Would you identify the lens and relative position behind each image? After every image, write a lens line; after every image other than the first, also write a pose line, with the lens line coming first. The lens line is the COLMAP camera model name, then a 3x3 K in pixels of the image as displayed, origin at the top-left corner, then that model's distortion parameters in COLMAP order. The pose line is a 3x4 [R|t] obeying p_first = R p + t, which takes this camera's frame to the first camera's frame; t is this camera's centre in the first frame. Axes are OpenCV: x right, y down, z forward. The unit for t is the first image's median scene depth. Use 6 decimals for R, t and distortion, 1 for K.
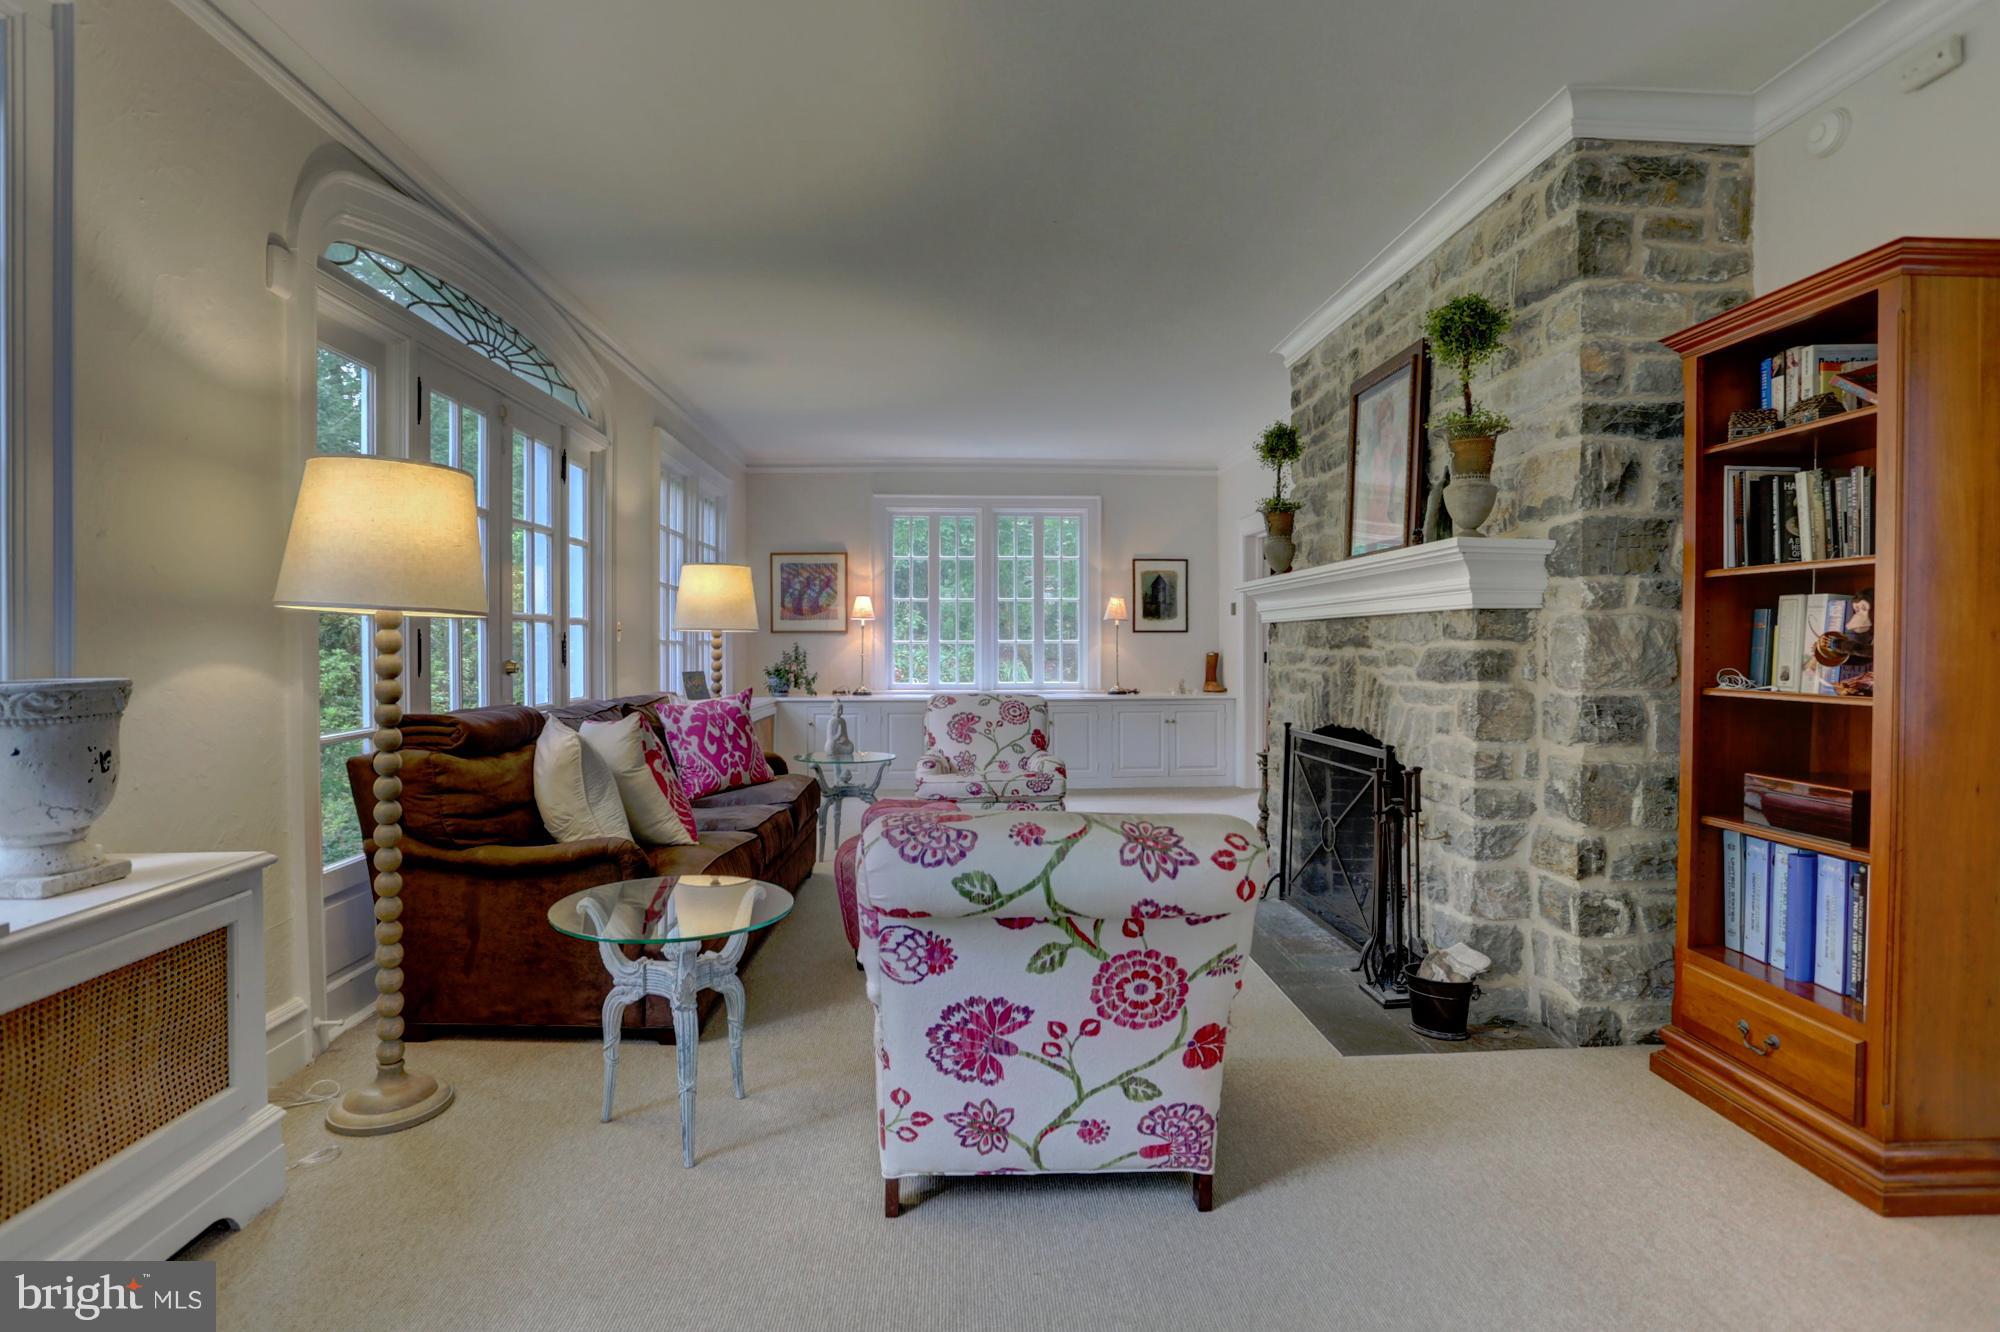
lens RADIAL K [[986.6, 0, 996.5], [0, 986.6, 643.3], [0, 0, 1]] dist [-0.071490, 0.039655]
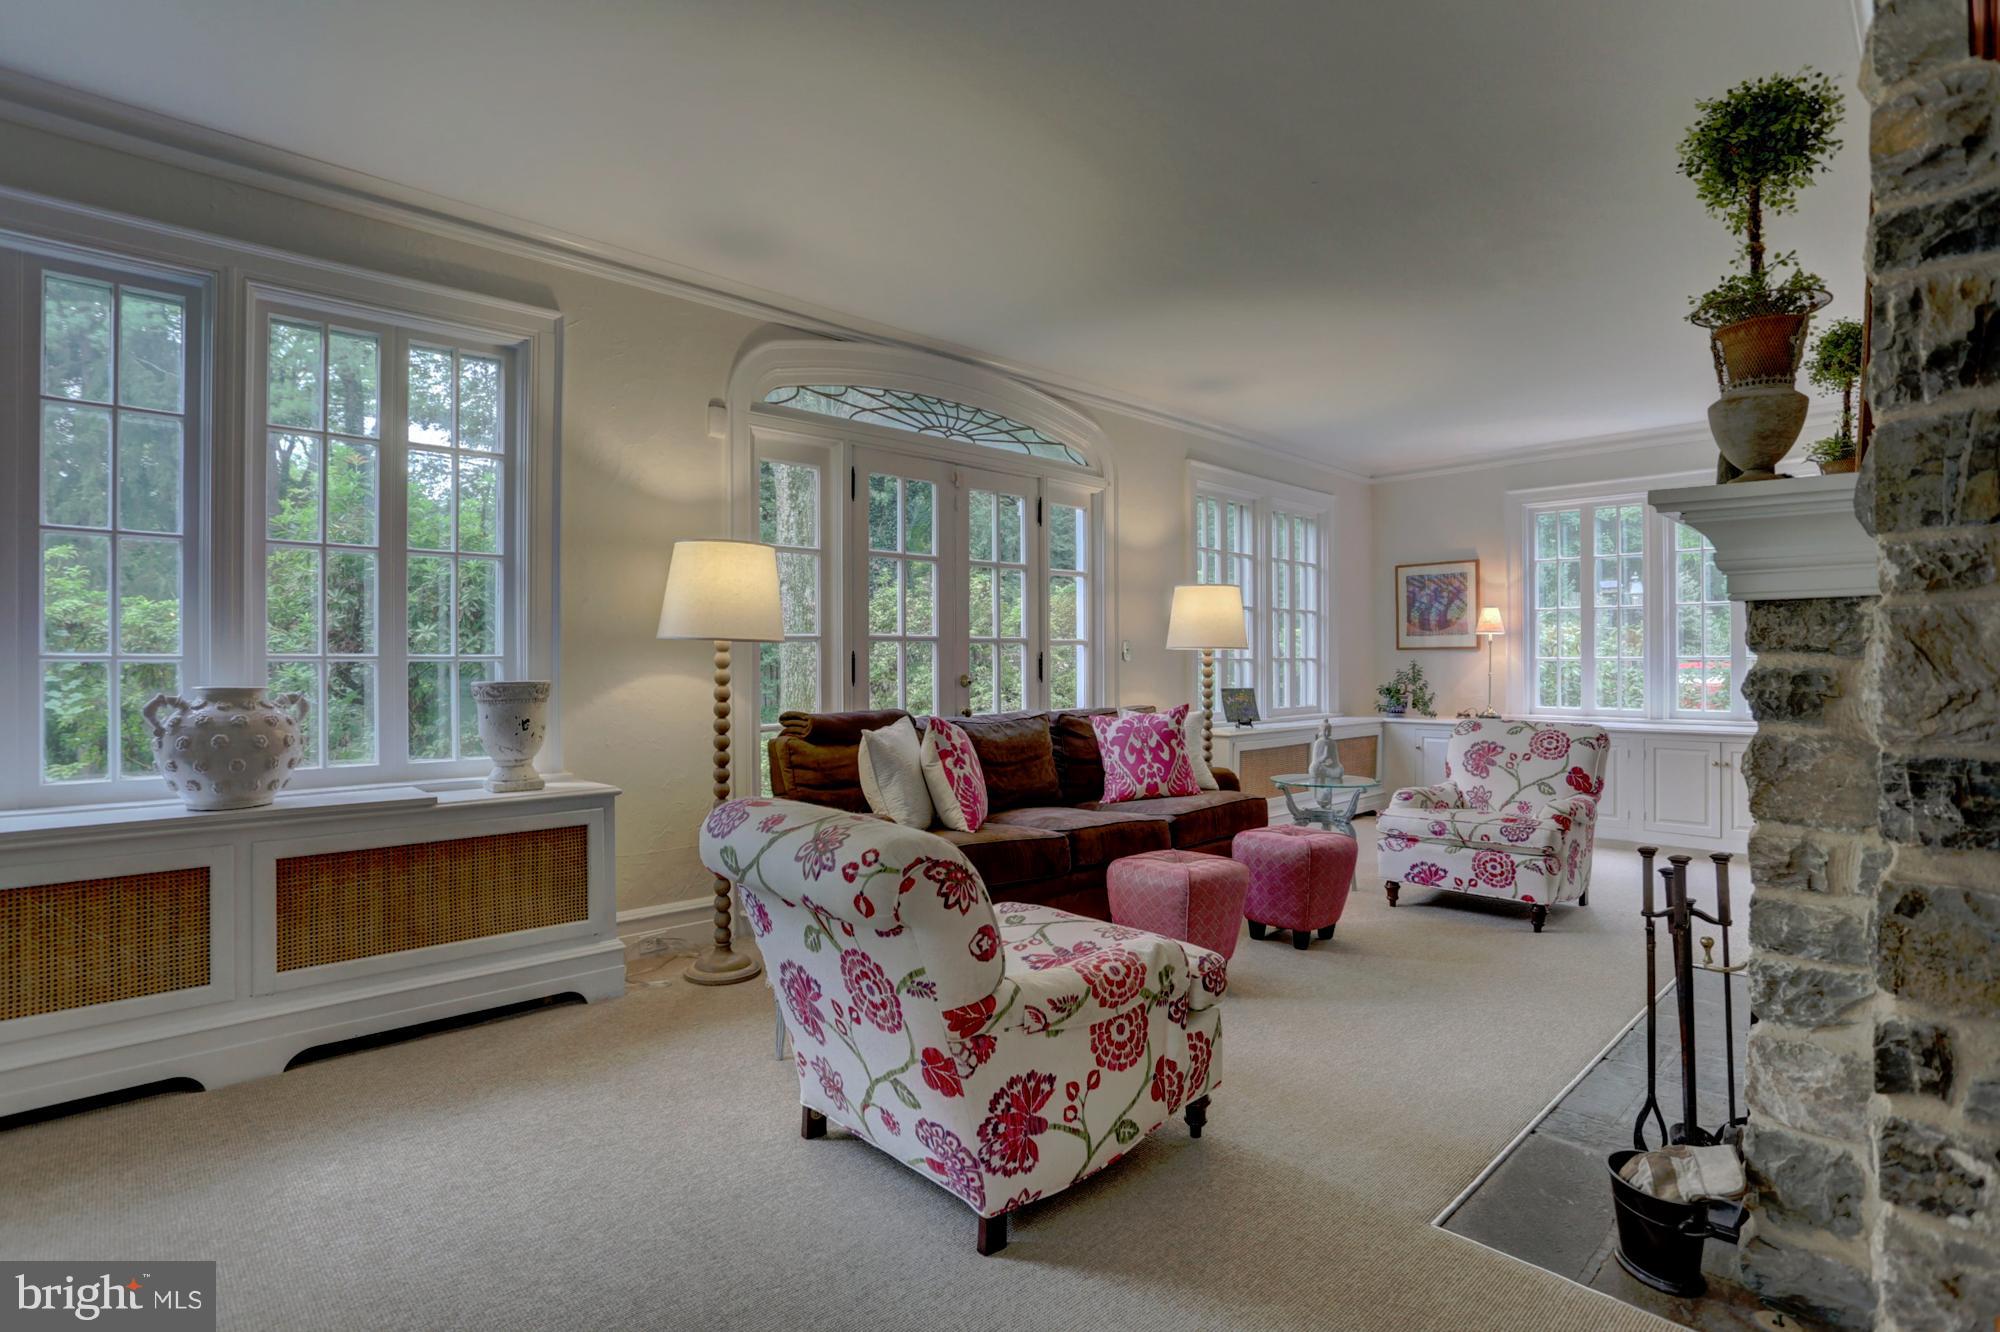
lens RADIAL K [[995.4, 0, 1018.5], [0, 995.4, 653.1], [0, 0, 1]] dist [-0.075934, 0.036978]
pose [[0.662246, -0.008147, -0.749242, 0.646002], [0.001837, 0.999956, -0.009249, 0.001649], [0.749284, 0.004748, 0.662232, 0.260782]]
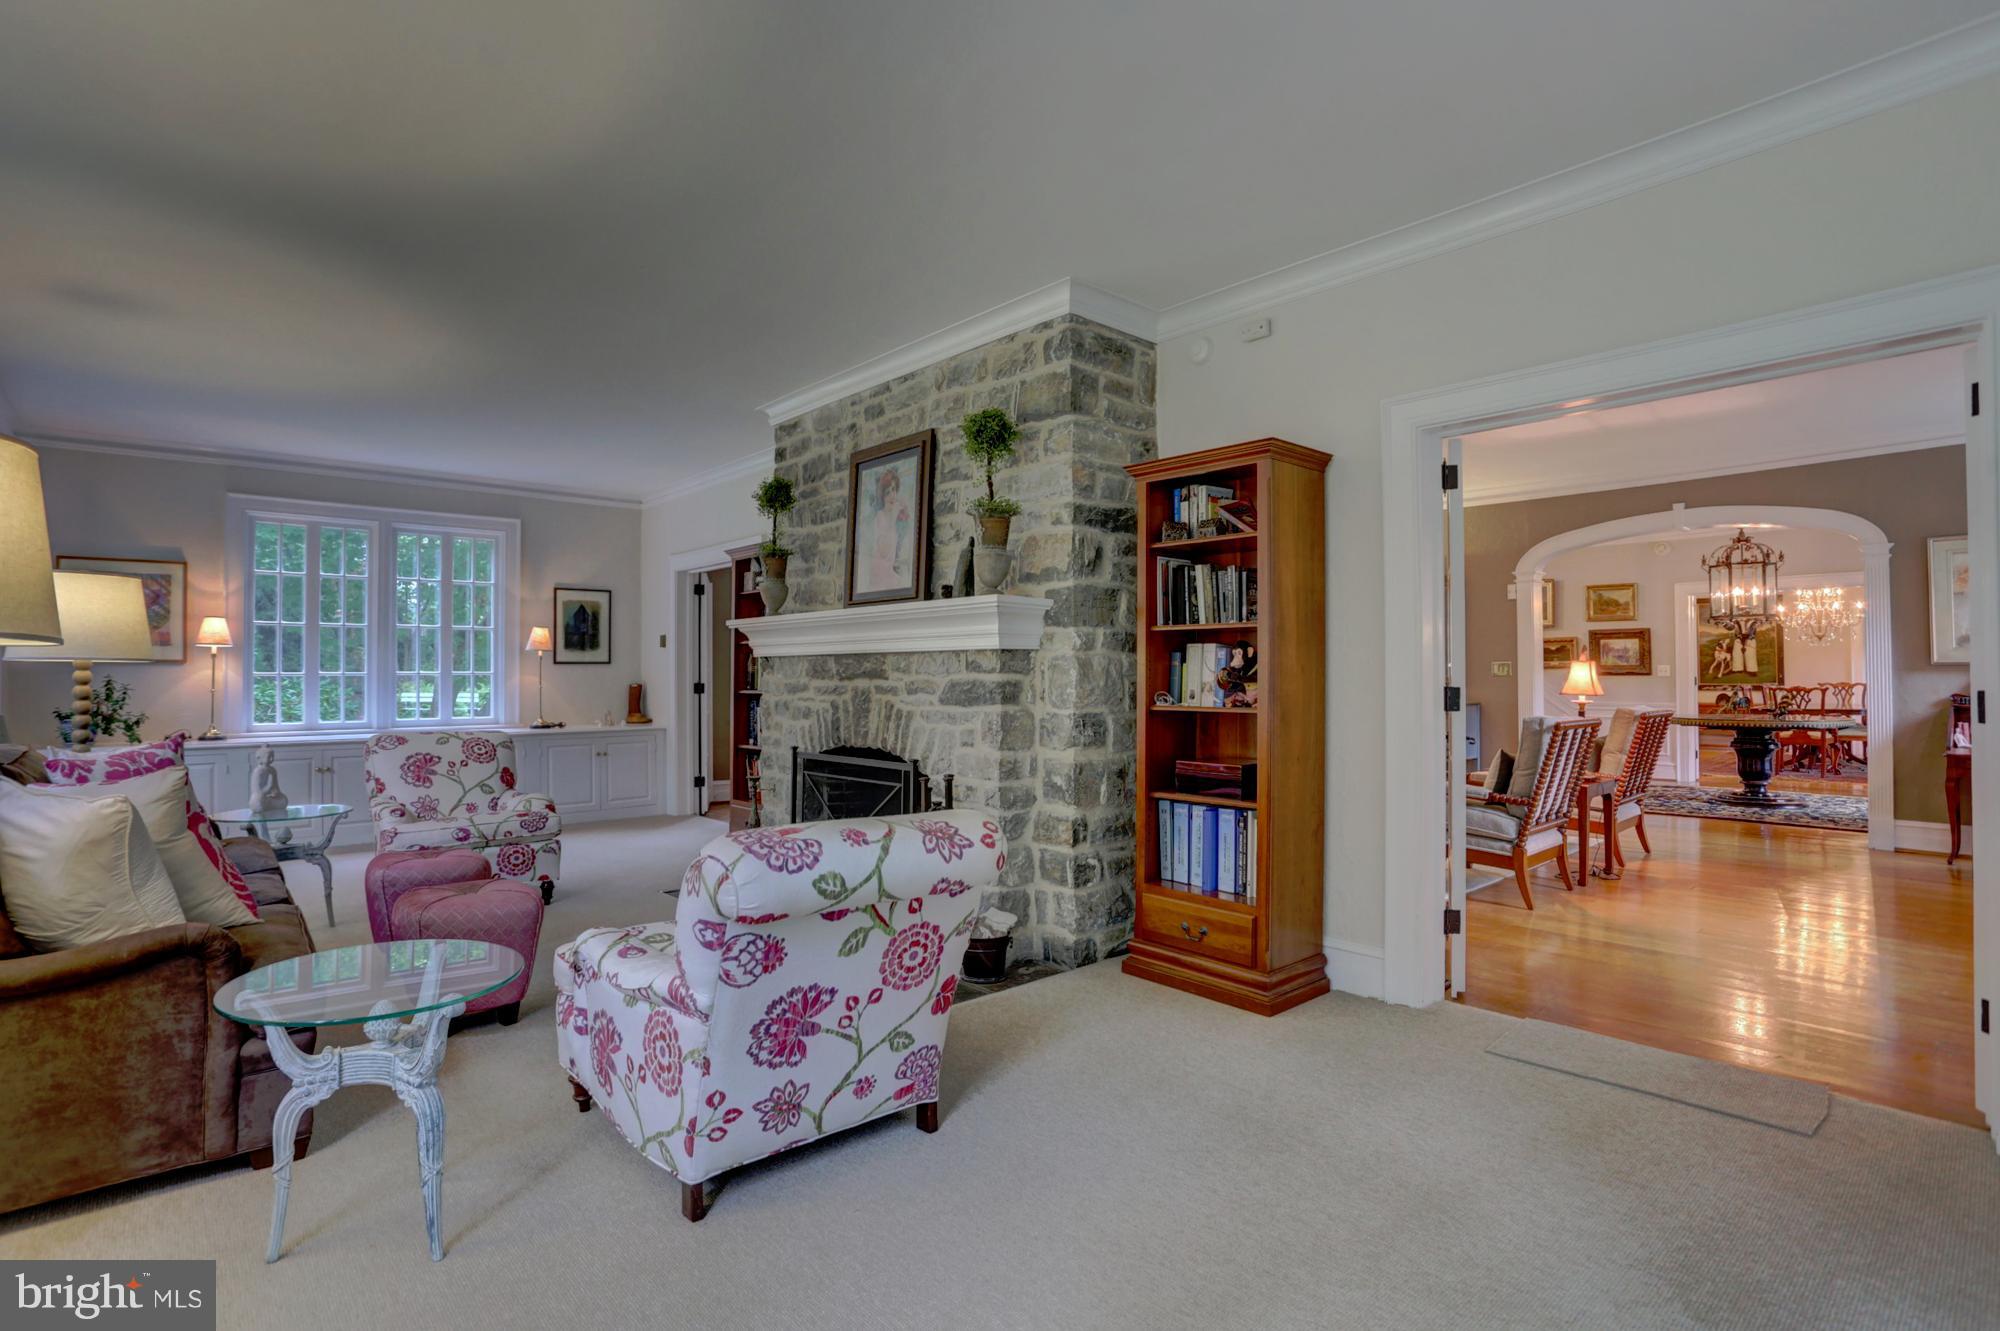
lens RADIAL K [[986.6, 0, 996.5], [0, 986.6, 642.8], [0, 0, 1]] dist [-0.071490, 0.039655]
pose [[0.777364, 0.016384, 0.628838, -0.345810], [0.003134, 0.999547, -0.029917, -0.004240], [-0.629043, 0.025227, 0.776961, -0.028107]]
